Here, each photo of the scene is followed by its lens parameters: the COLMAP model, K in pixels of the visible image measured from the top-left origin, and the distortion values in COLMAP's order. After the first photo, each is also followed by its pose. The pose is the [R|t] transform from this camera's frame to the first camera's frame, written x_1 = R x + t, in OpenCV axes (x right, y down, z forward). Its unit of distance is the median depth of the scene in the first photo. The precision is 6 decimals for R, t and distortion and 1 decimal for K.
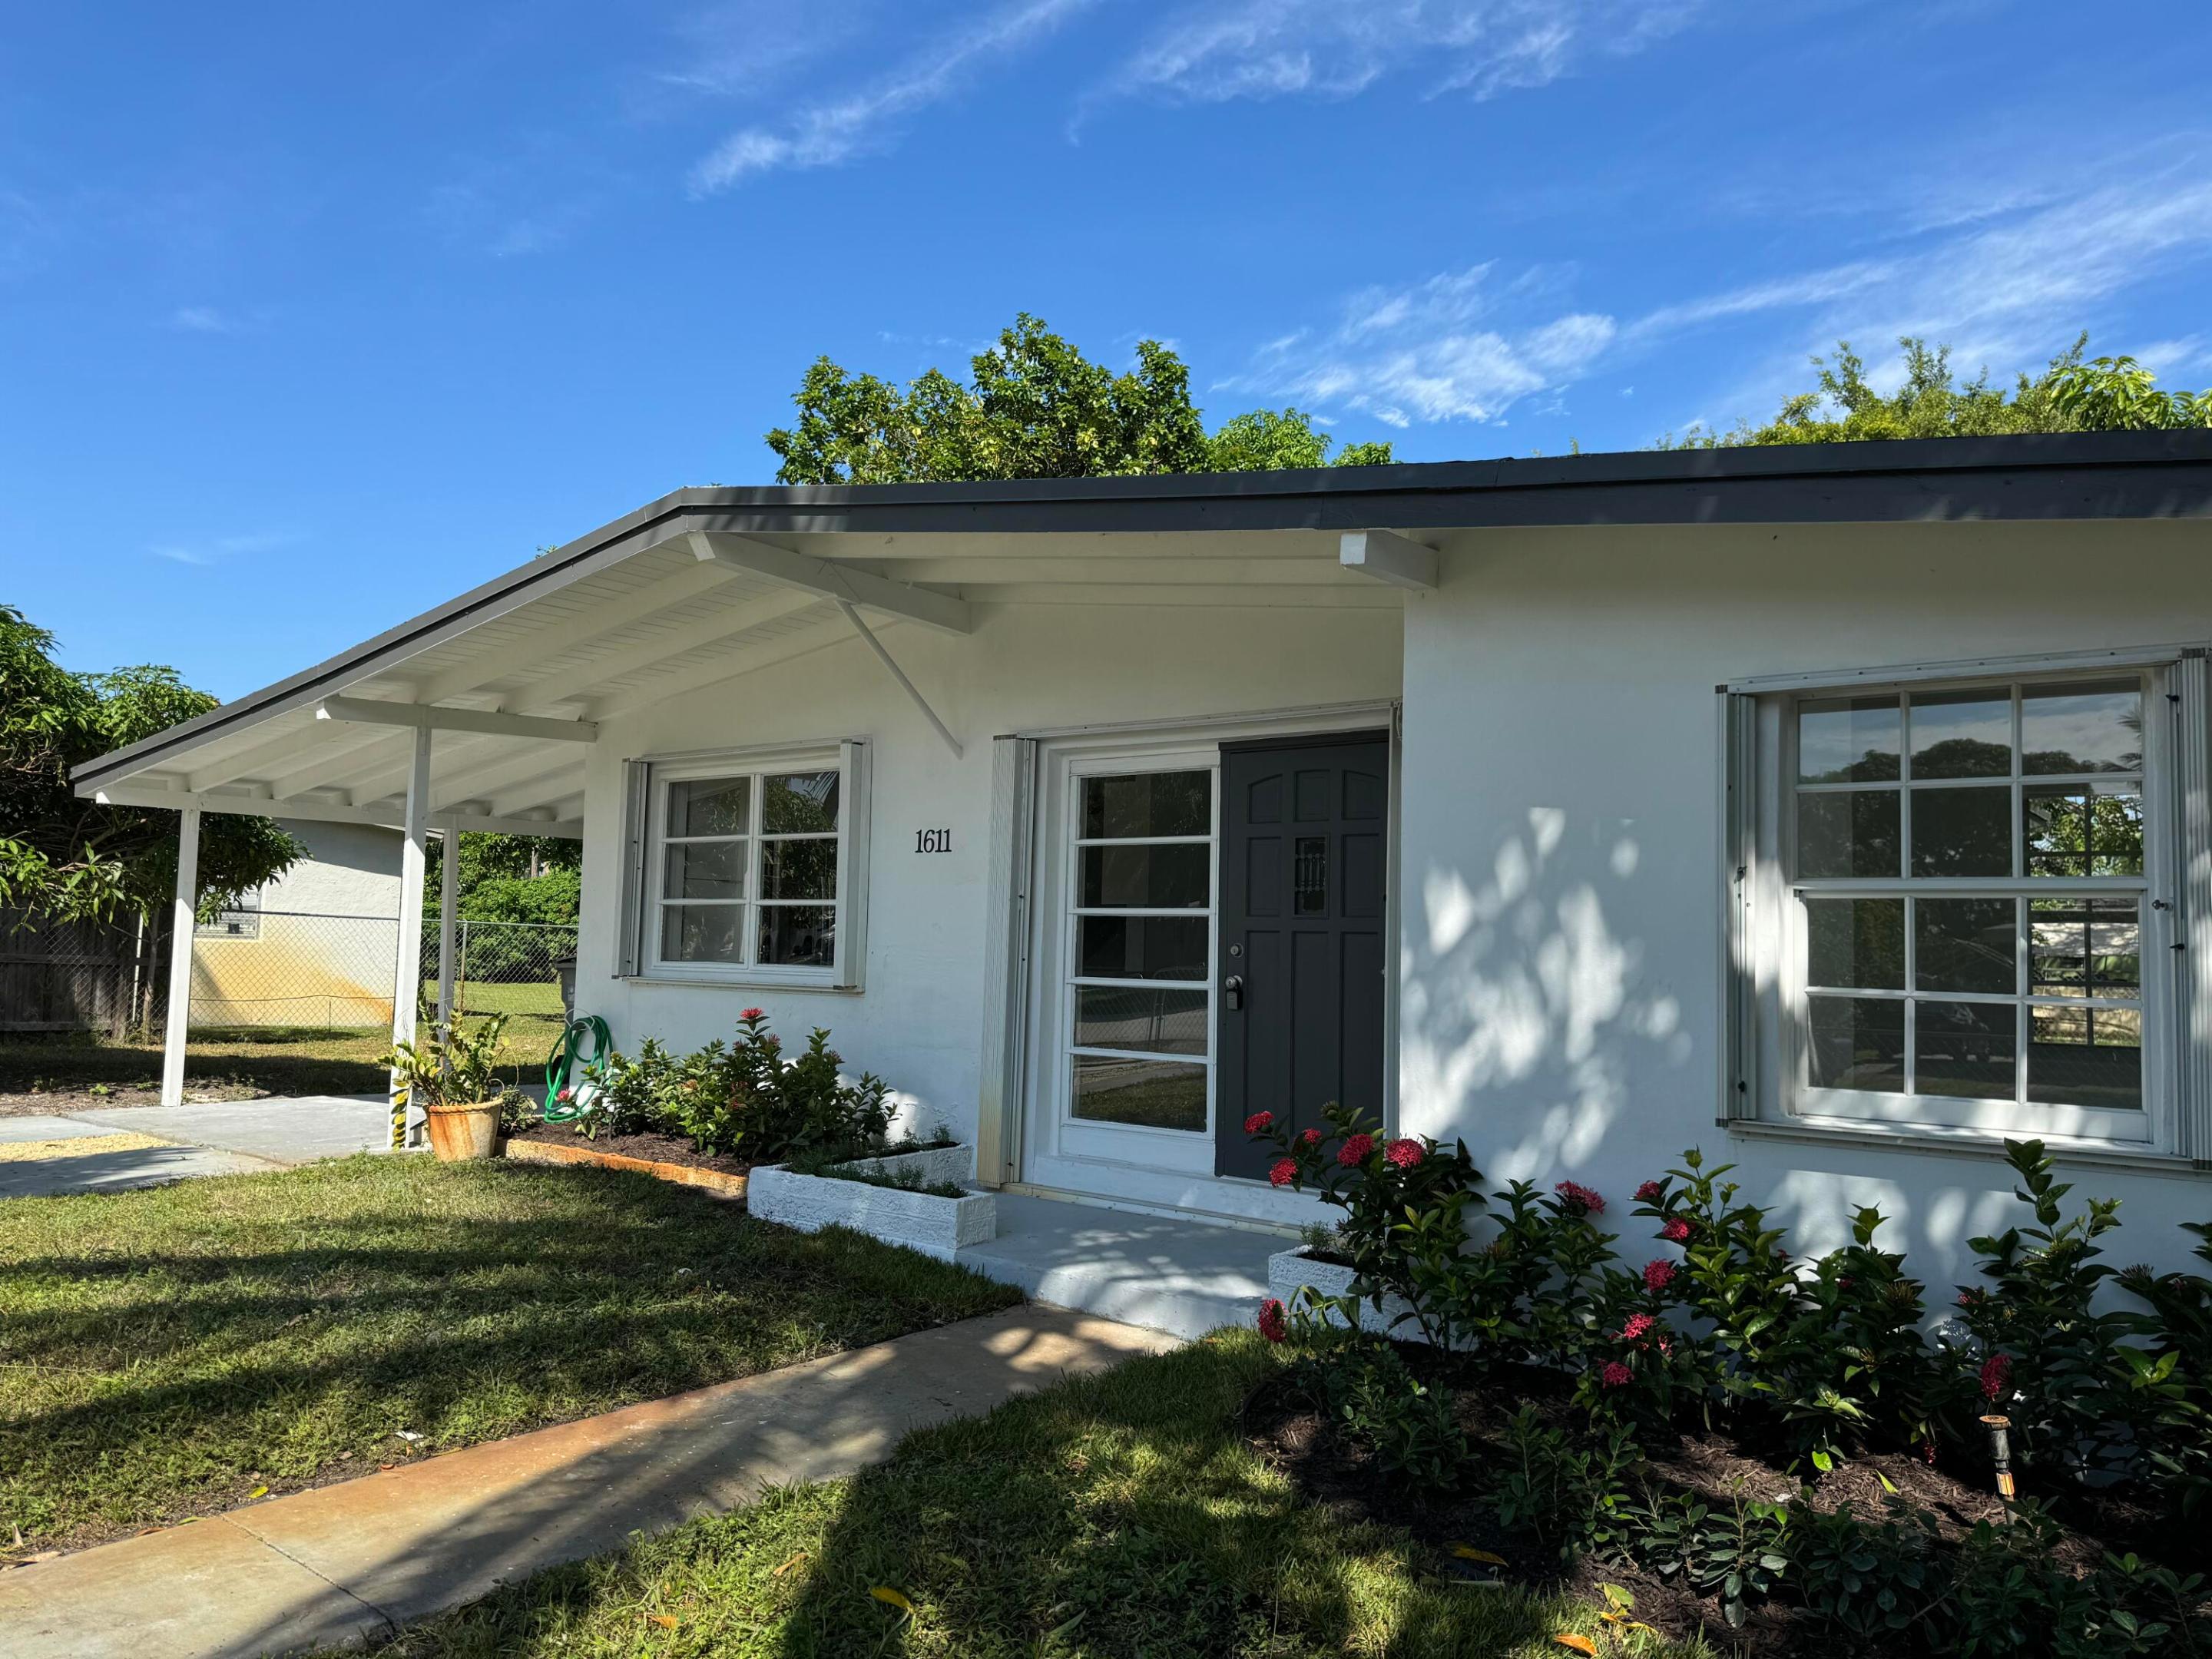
lens RADIAL K [[1561.7, 0, 1099.0], [0, 1561.7, 826.1], [0, 0, 1]] dist [0.024416, -0.012247]
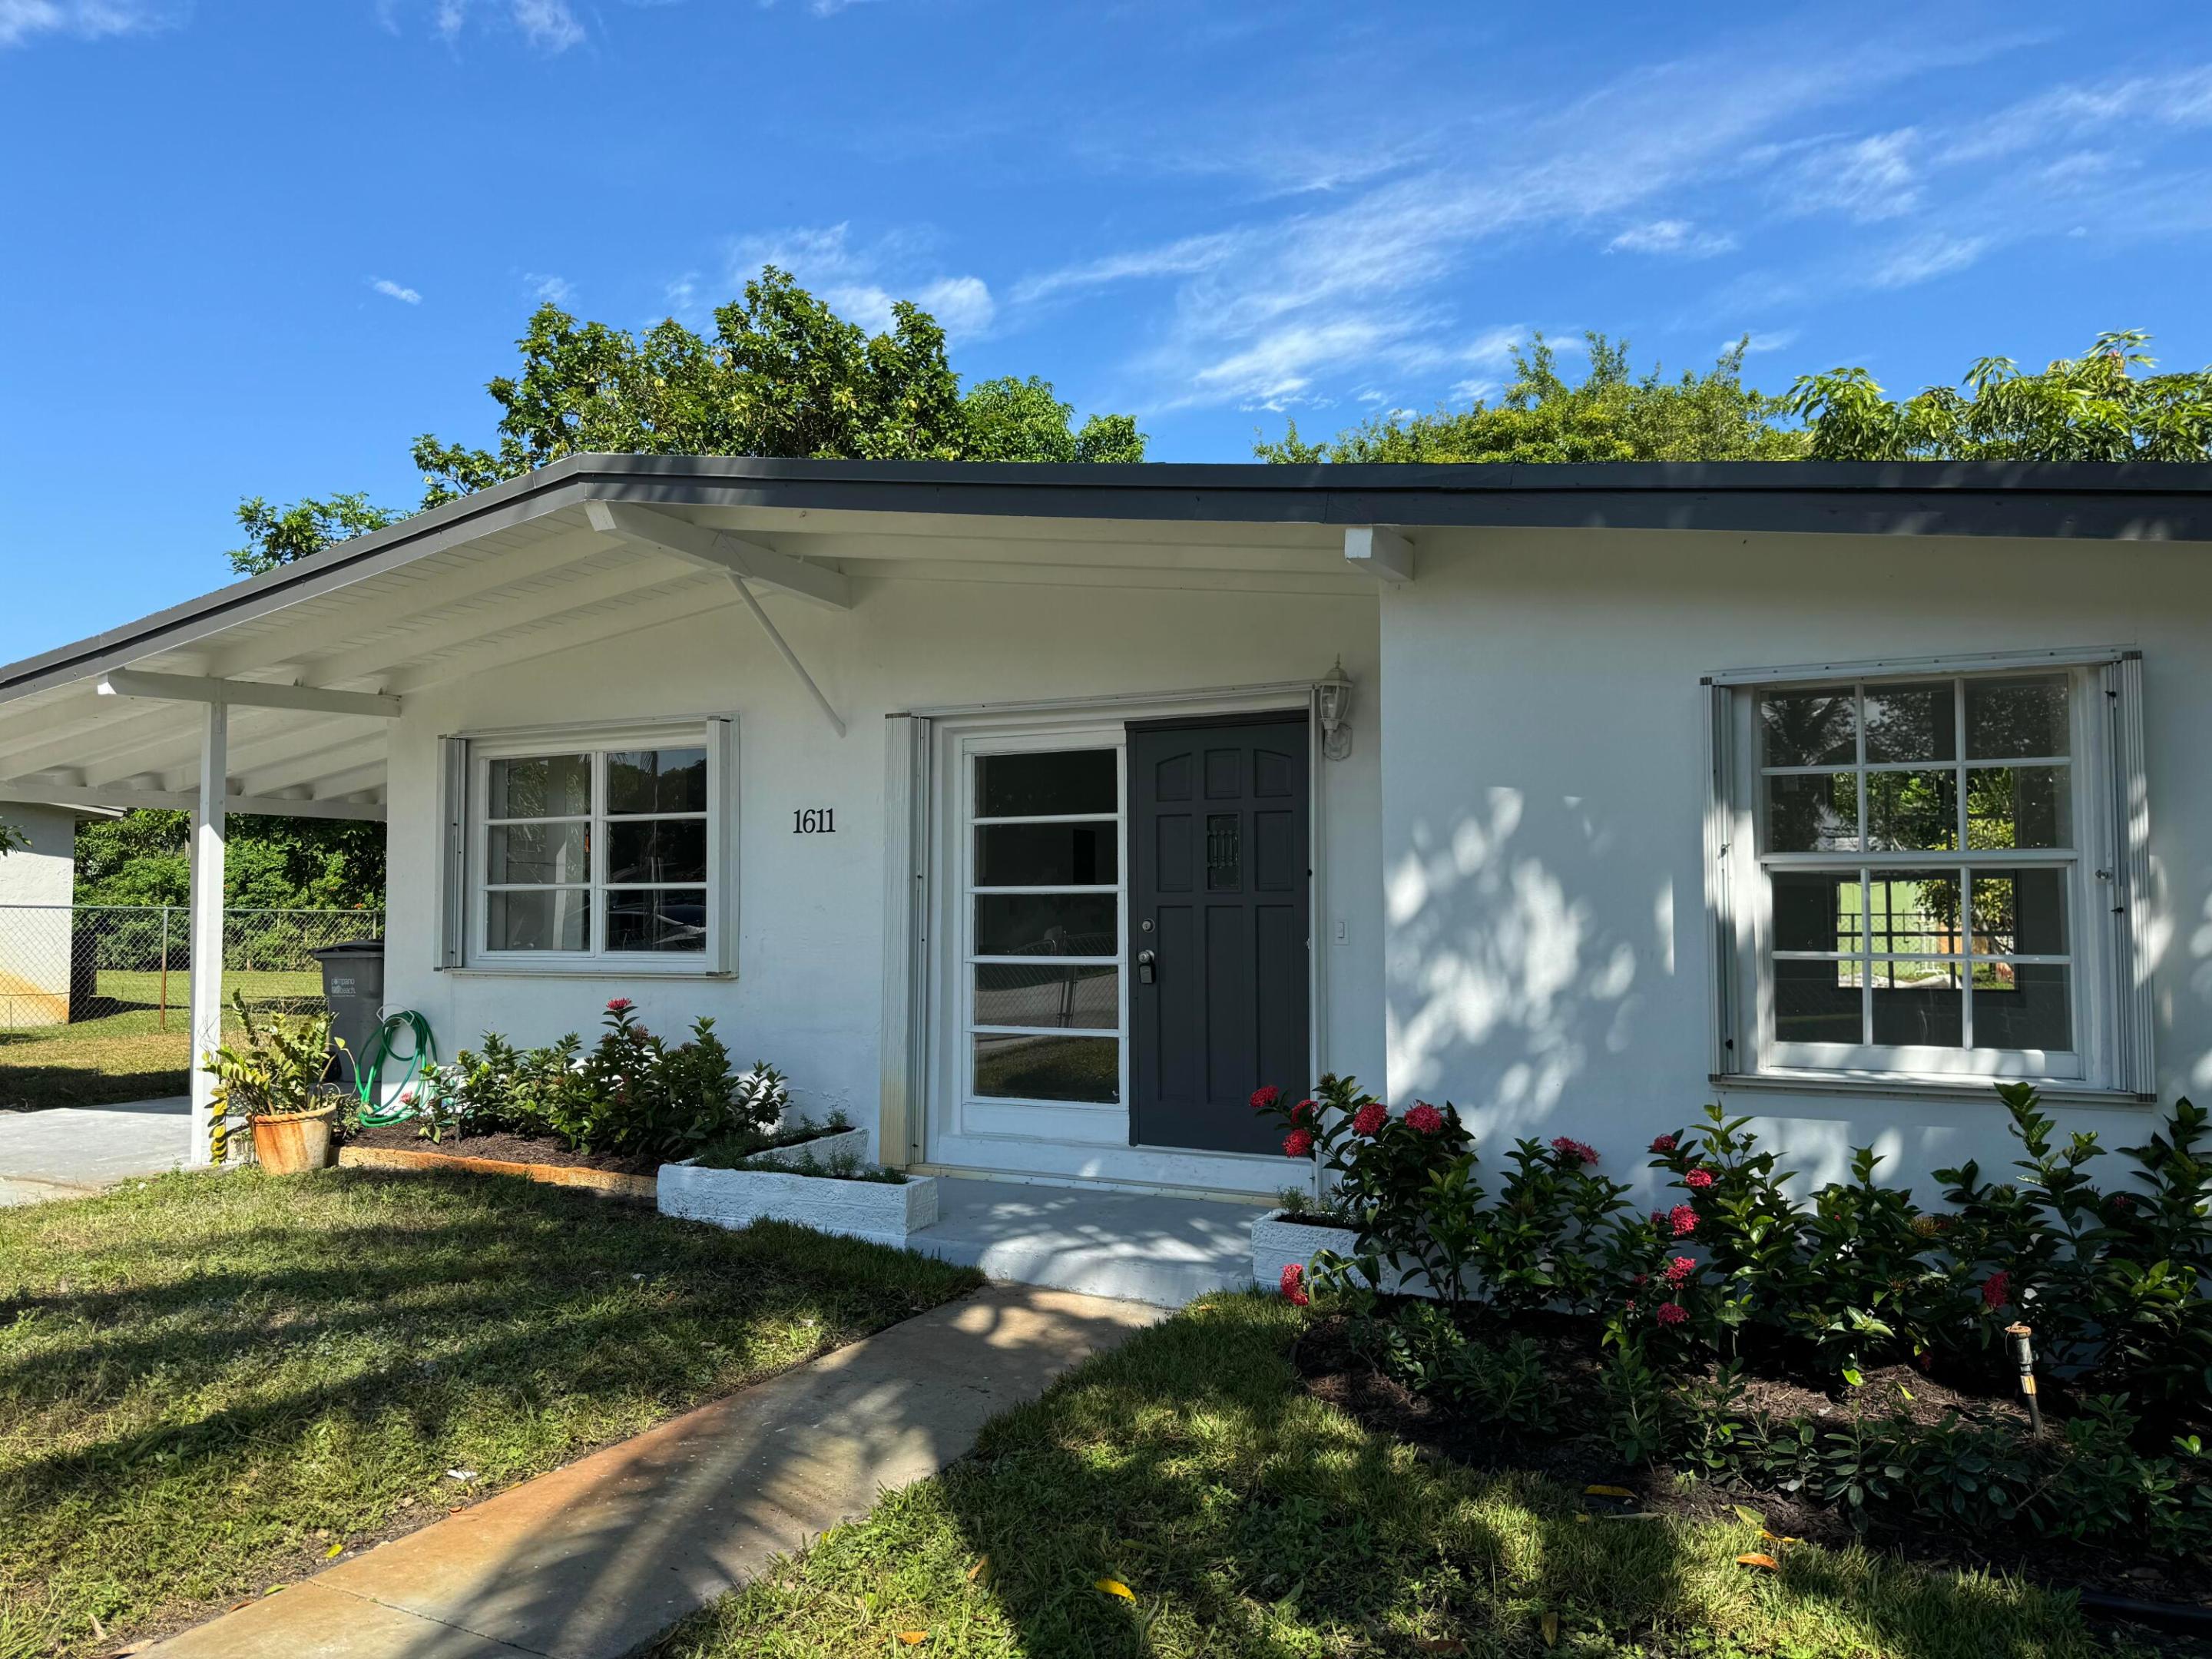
lens RADIAL K [[1561.7, 0, 1043.1], [0, 1561.7, 834.9], [0, 0, 1]] dist [0.024416, -0.012247]
pose [[0.980701, -0.017621, 0.194720, -0.185500], [0.011184, 0.999356, 0.034105, -0.016067], [-0.195196, -0.031269, 0.980266, 0.014037]]
